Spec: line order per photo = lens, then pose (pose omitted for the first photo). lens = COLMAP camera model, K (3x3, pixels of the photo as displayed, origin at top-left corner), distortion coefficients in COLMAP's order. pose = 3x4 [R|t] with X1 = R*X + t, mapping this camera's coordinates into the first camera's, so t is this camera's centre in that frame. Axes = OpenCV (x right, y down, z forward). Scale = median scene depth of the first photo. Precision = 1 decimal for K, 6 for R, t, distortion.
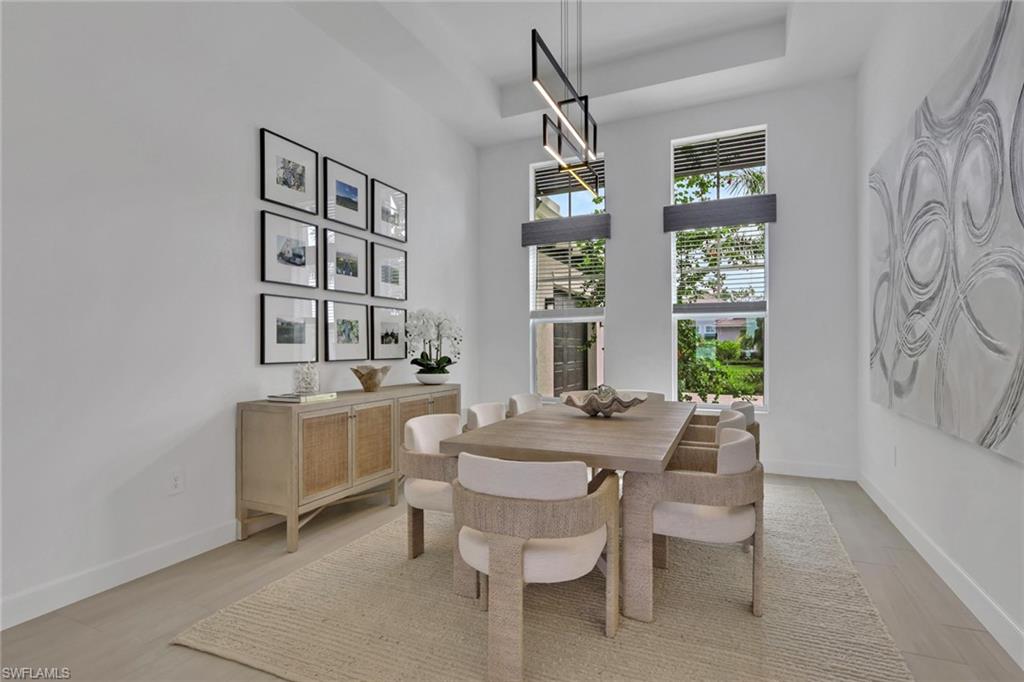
lens RADIAL K [[514.3, 0, 512.0], [0, 514.3, 341.0], [0, 0, 1]] dist [0.004053, 0.001057]
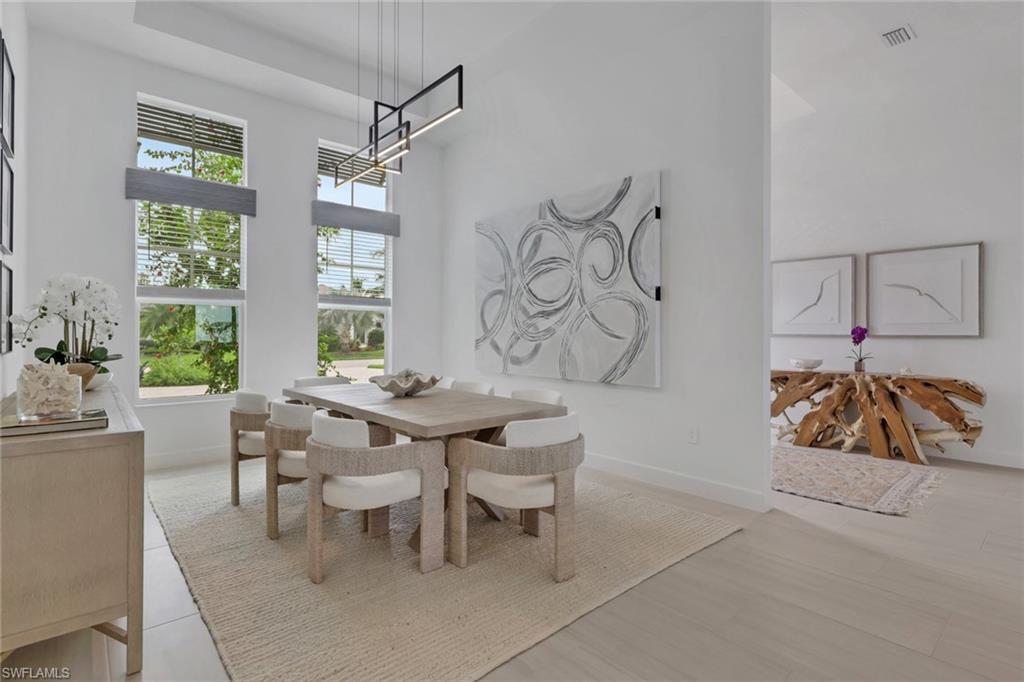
lens RADIAL K [[502.5, 0, 506.0], [0, 502.5, 336.6], [0, 0, 1]] dist [-0.001888, -0.000510]
pose [[0.403384, 0.003893, 0.915023, -0.684646], [-0.016976, 0.999851, 0.003229, 0.008899], [-0.914873, -0.016836, 0.403390, 0.320634]]
